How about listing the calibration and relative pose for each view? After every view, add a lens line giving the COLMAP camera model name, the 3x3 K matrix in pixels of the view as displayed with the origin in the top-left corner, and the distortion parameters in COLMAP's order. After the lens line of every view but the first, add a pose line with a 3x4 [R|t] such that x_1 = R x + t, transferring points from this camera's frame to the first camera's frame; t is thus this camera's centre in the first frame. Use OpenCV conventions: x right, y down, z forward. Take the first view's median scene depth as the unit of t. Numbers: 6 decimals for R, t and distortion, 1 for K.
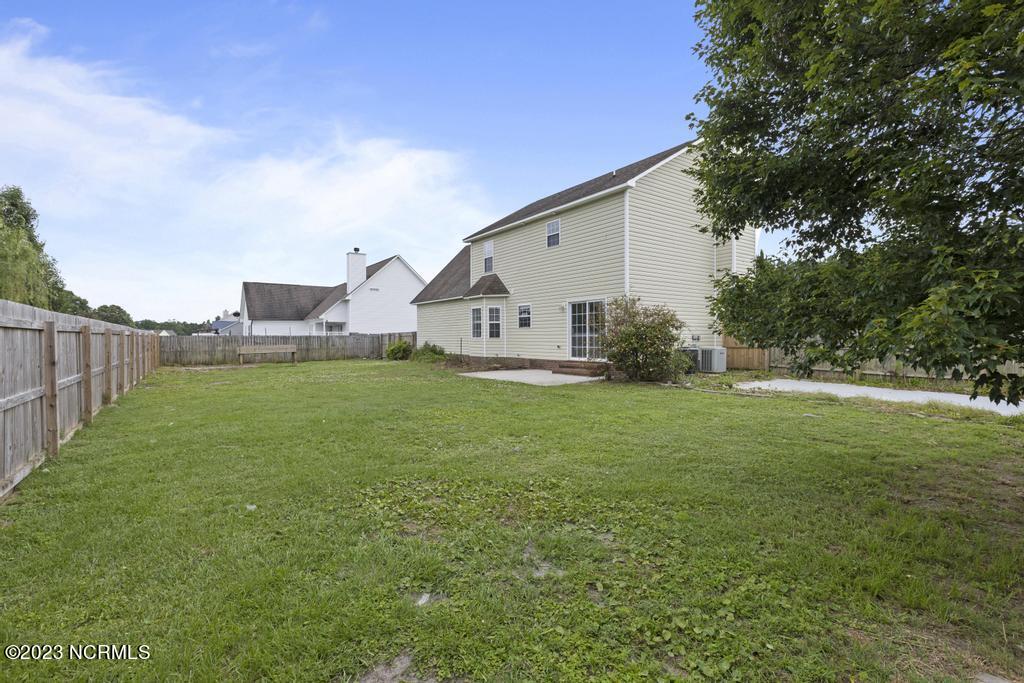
lens RADIAL K [[465.1, 0, 511.9], [0, 465.1, 346.0], [0, 0, 1]] dist [0.019047, 0.000195]
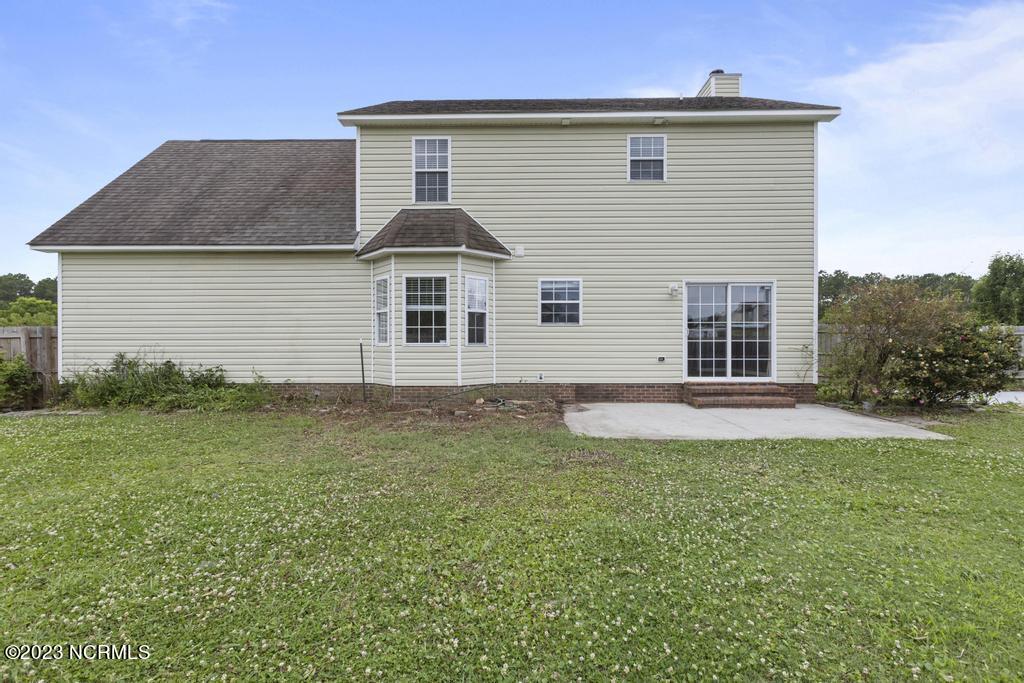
lens RADIAL K [[465.1, 0, 512.4], [0, 465.1, 332.9], [0, 0, 1]] dist [0.019047, 0.000195]
pose [[0.579960, 0.003793, 0.814636, -0.400699], [0.011544, 0.999850, -0.012873, -0.021941], [-0.814563, 0.016870, 0.579829, 0.702203]]
